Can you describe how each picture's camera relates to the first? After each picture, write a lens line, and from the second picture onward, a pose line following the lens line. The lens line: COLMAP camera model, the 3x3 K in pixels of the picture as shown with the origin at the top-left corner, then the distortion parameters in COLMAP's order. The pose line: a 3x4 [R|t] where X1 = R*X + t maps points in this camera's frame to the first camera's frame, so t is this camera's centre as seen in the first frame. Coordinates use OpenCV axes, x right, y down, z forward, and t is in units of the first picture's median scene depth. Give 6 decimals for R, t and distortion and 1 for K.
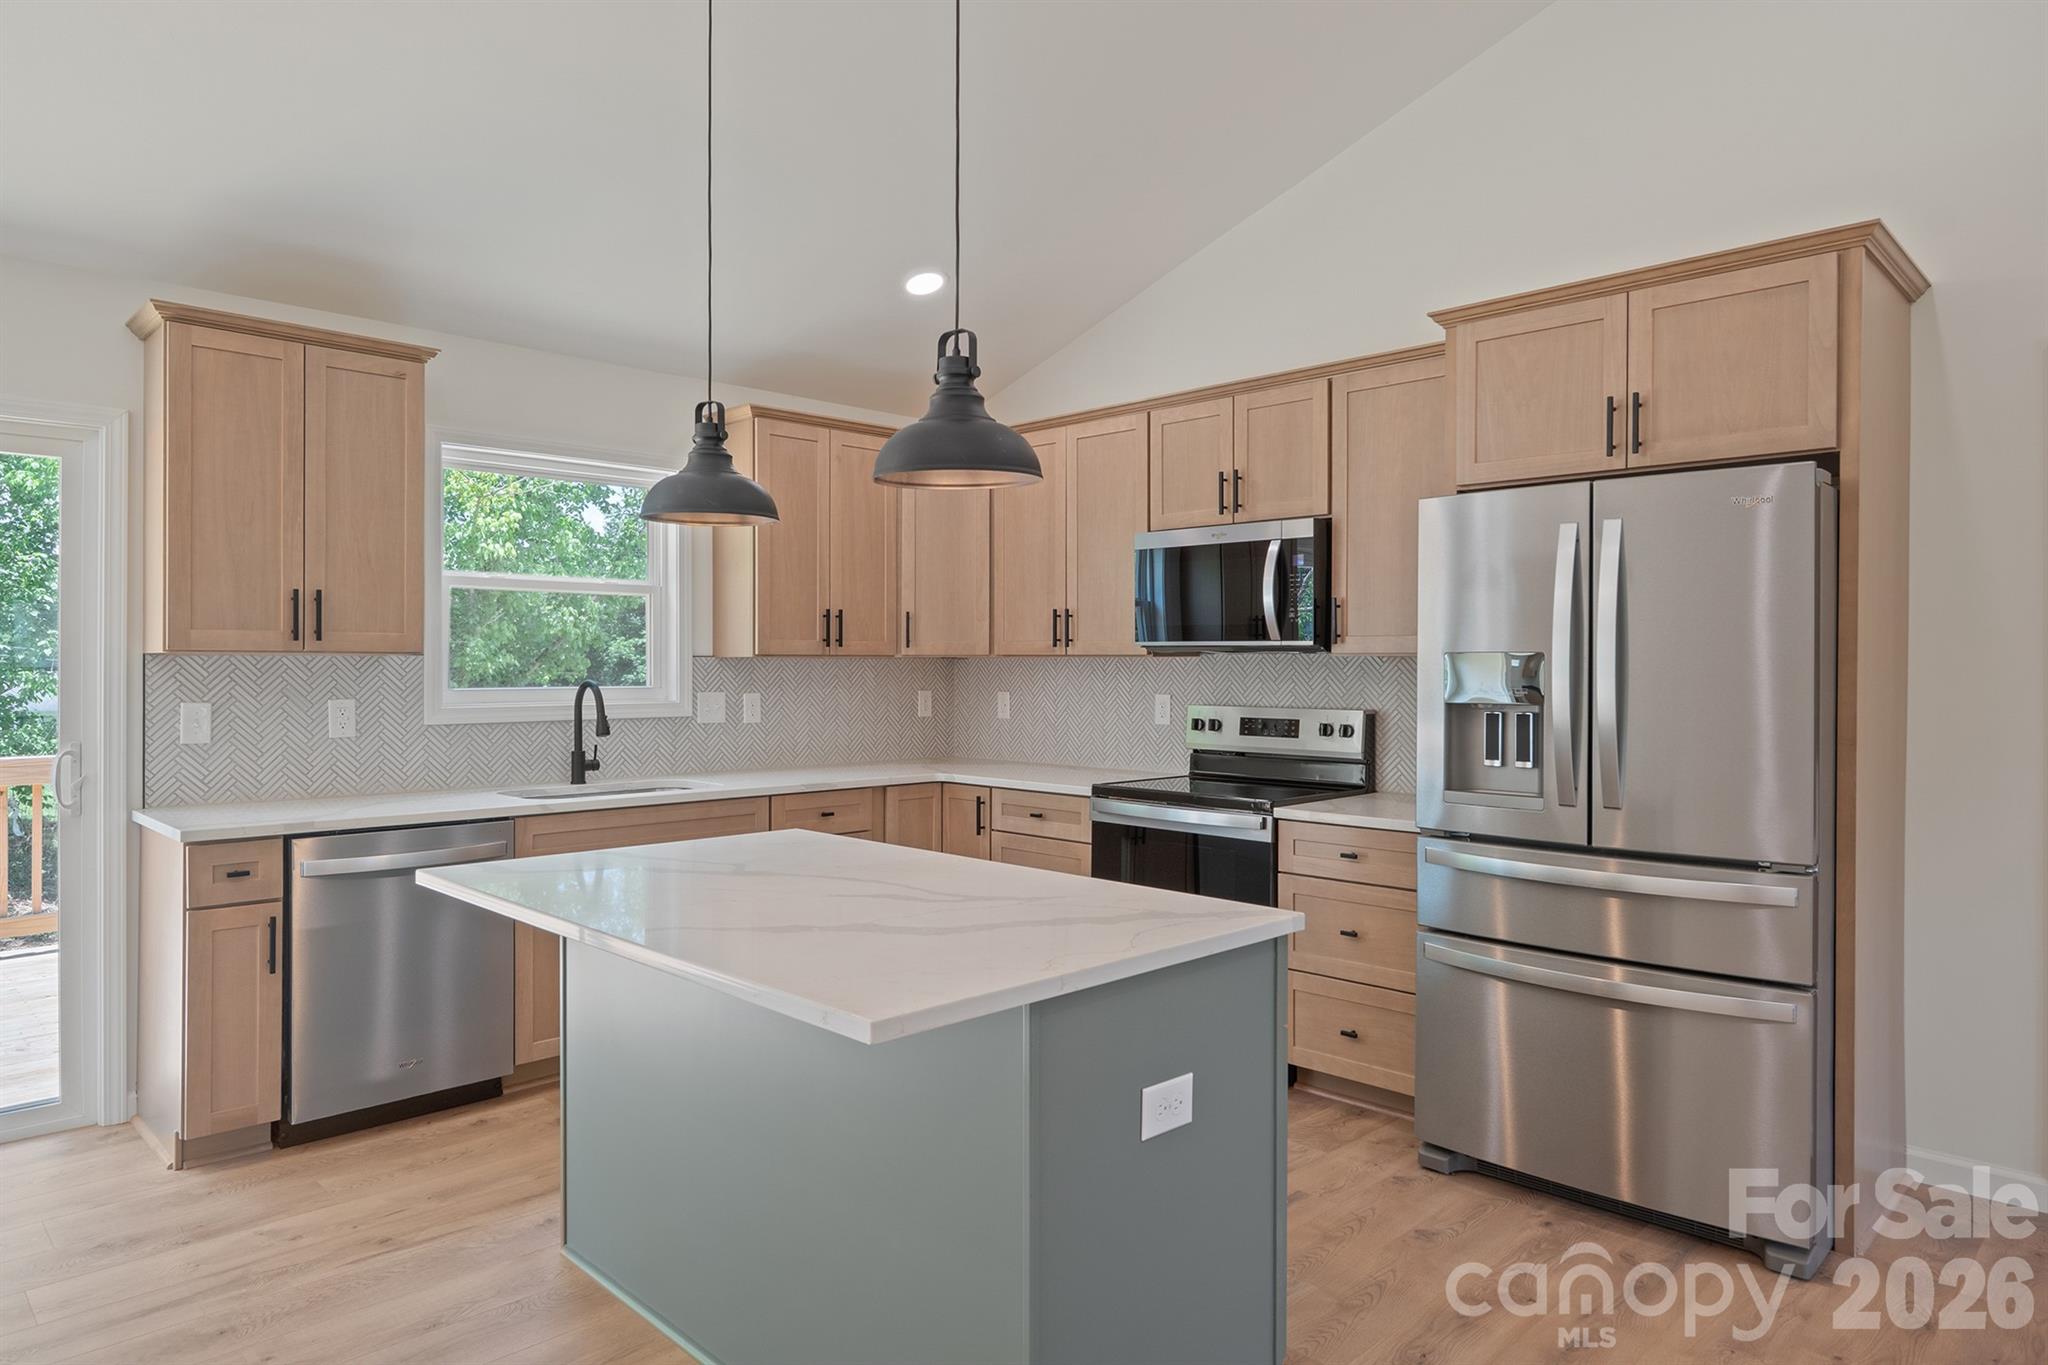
lens RADIAL K [[1240.3, 0, 1023.8], [0, 1240.3, 670.0], [0, 0, 1]] dist [-0.006211, 0.000612]
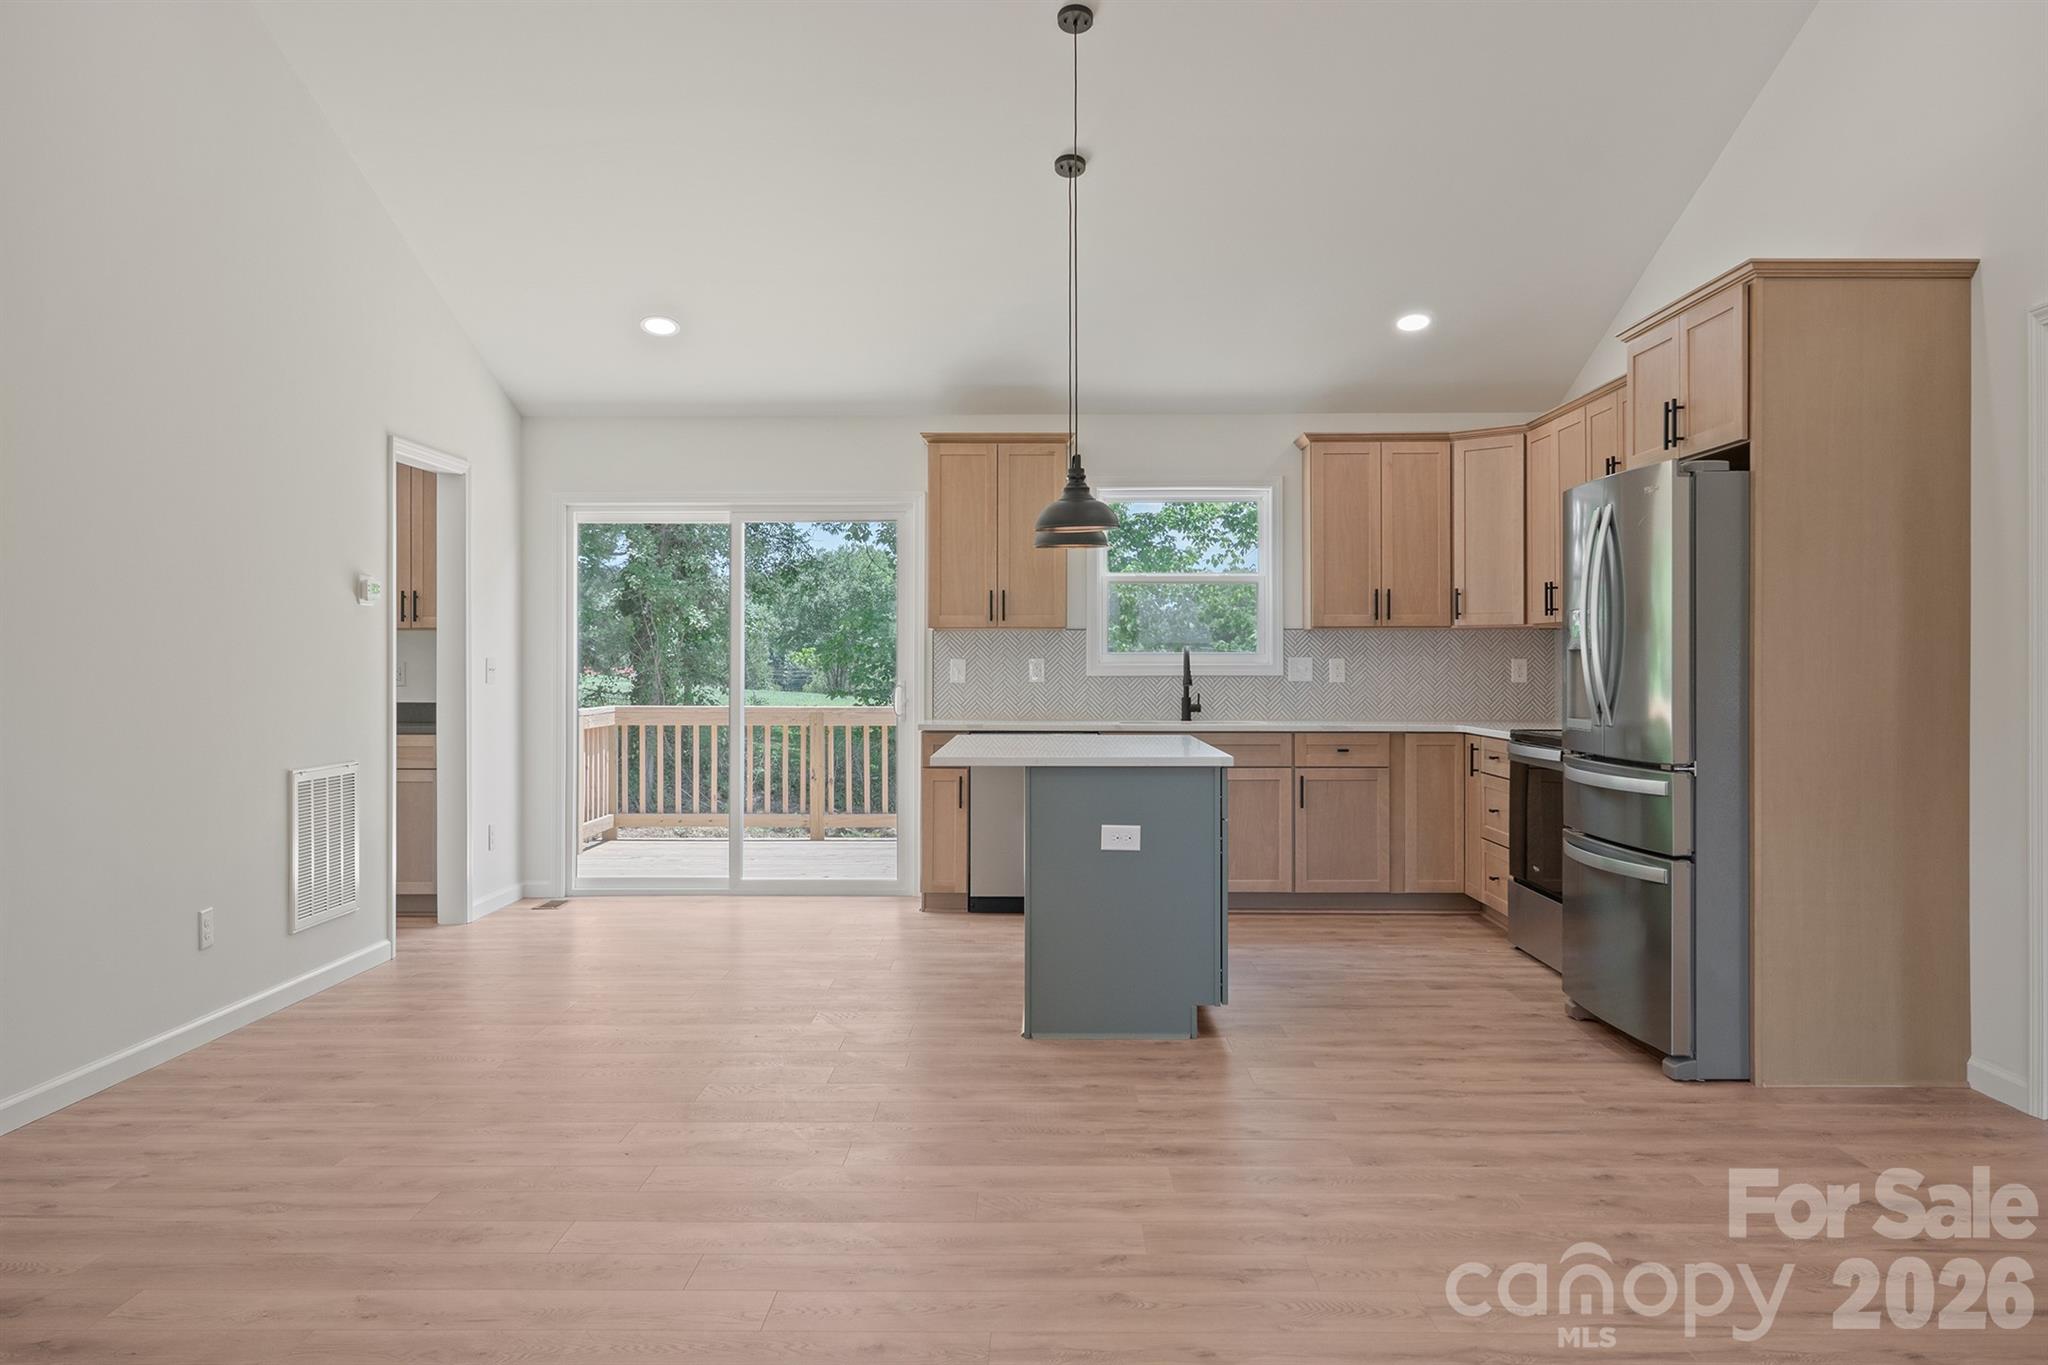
lens RADIAL K [[1655.1, 0, 1023.9], [0, 1655.1, 660.6], [0, 0, 1]] dist [0.010865, 0.001849]
pose [[0.701378, -0.003191, -0.712783, 0.852702], [-0.000836, 0.999986, -0.005298, 0.034071], [0.712789, 0.004312, 0.701365, -0.445304]]
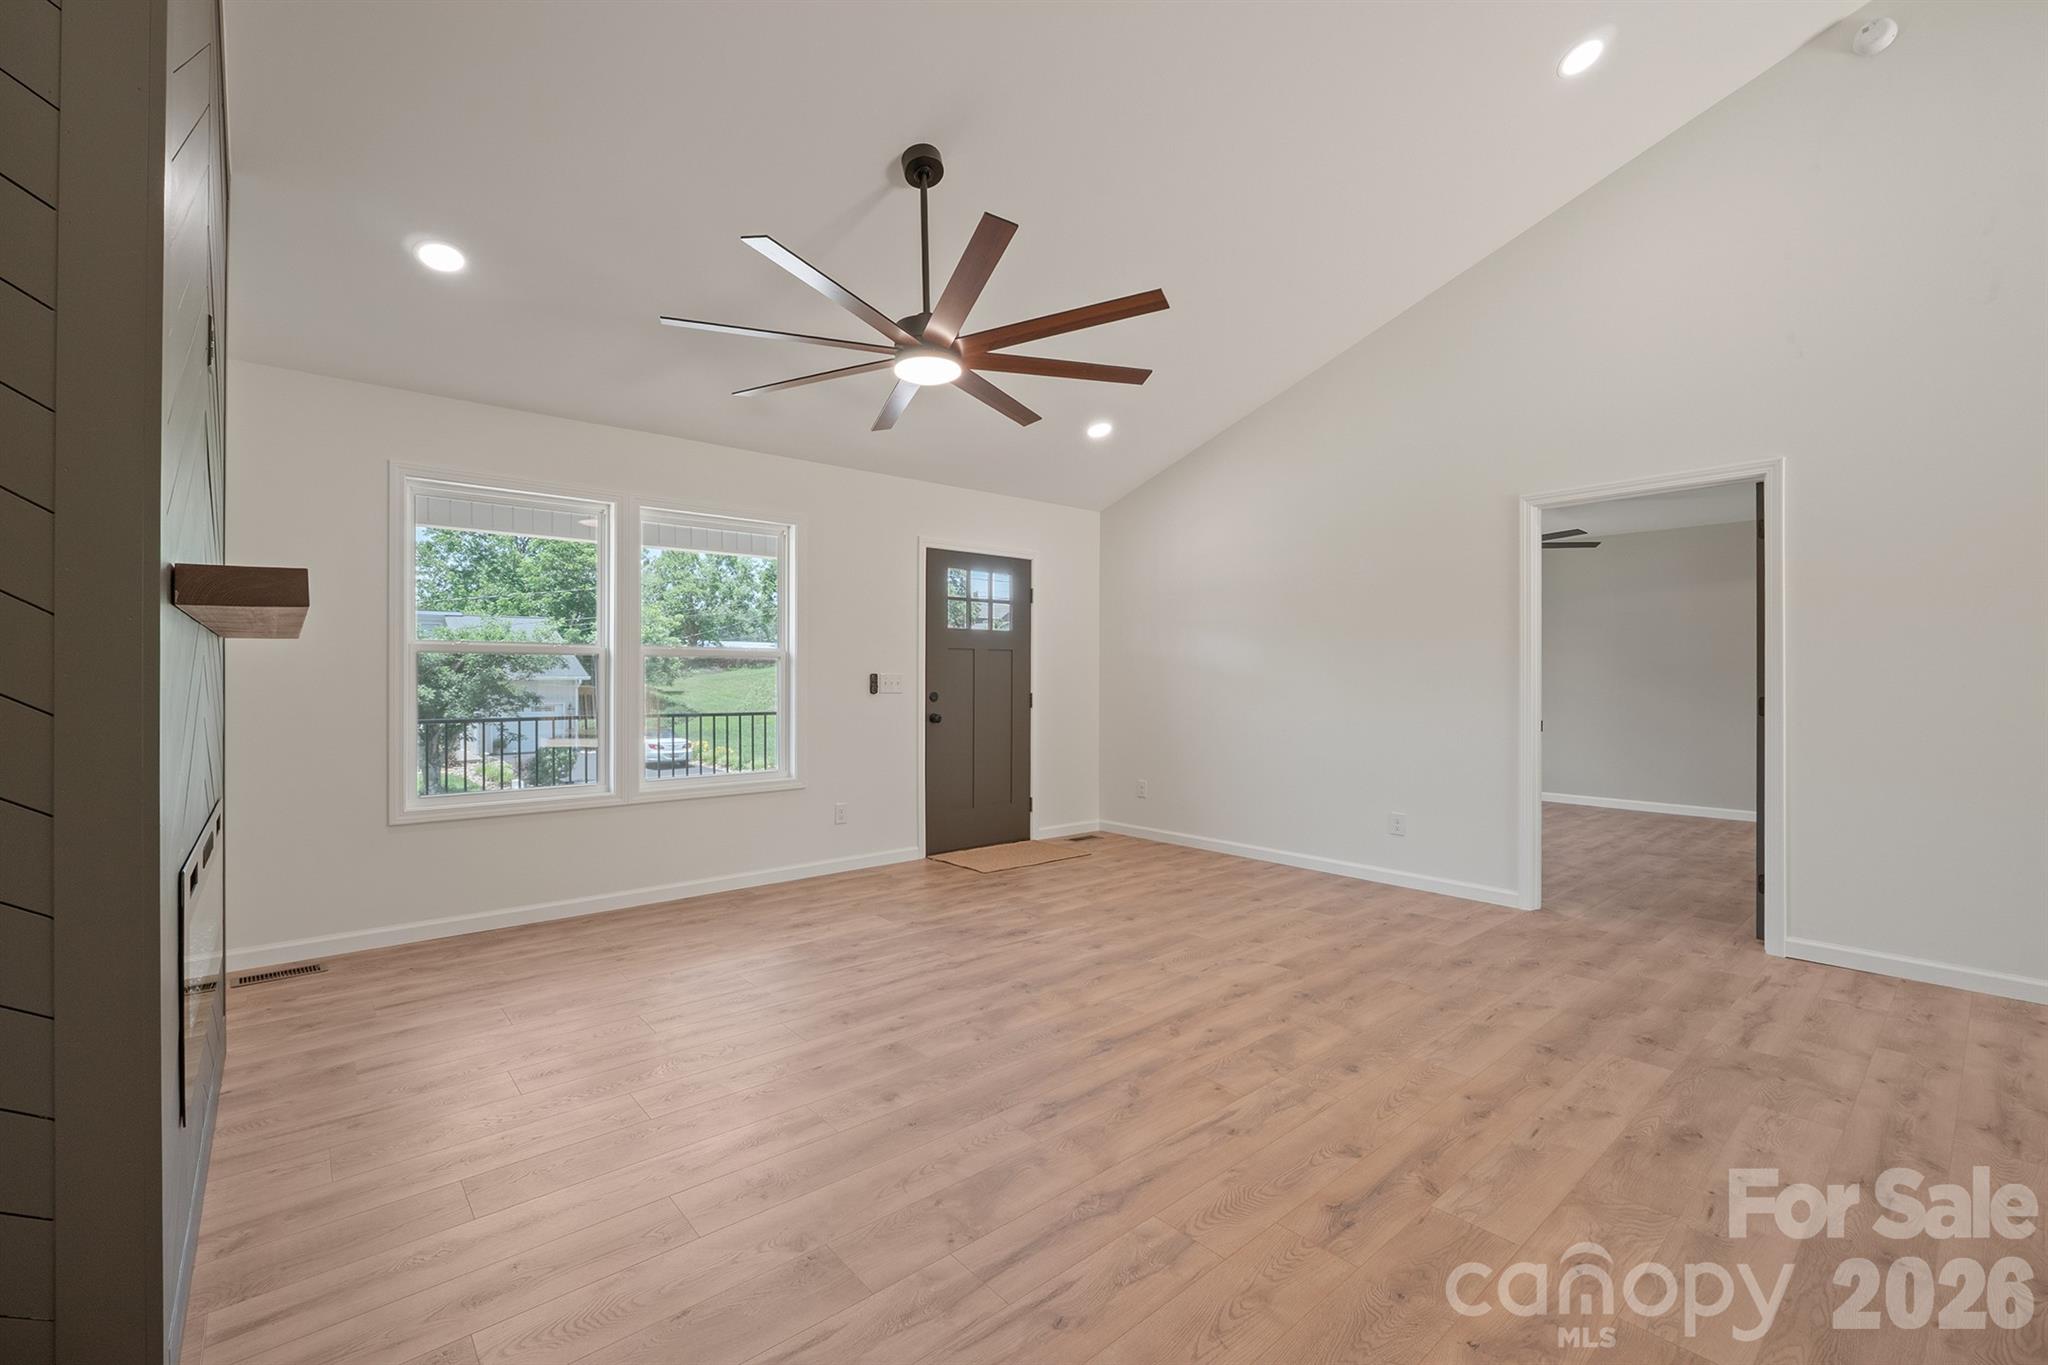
lens RADIAL K [[859.7, 0, 1034.1], [0, 859.7, 677.6], [0, 0, 1]] dist [-0.006951, -0.000549]
pose [[-0.997932, -0.000094, 0.064282, 0.524187], [0.000144, 0.999993, 0.003702, 0.030573], [-0.064282, 0.003704, -0.997925, 0.576781]]
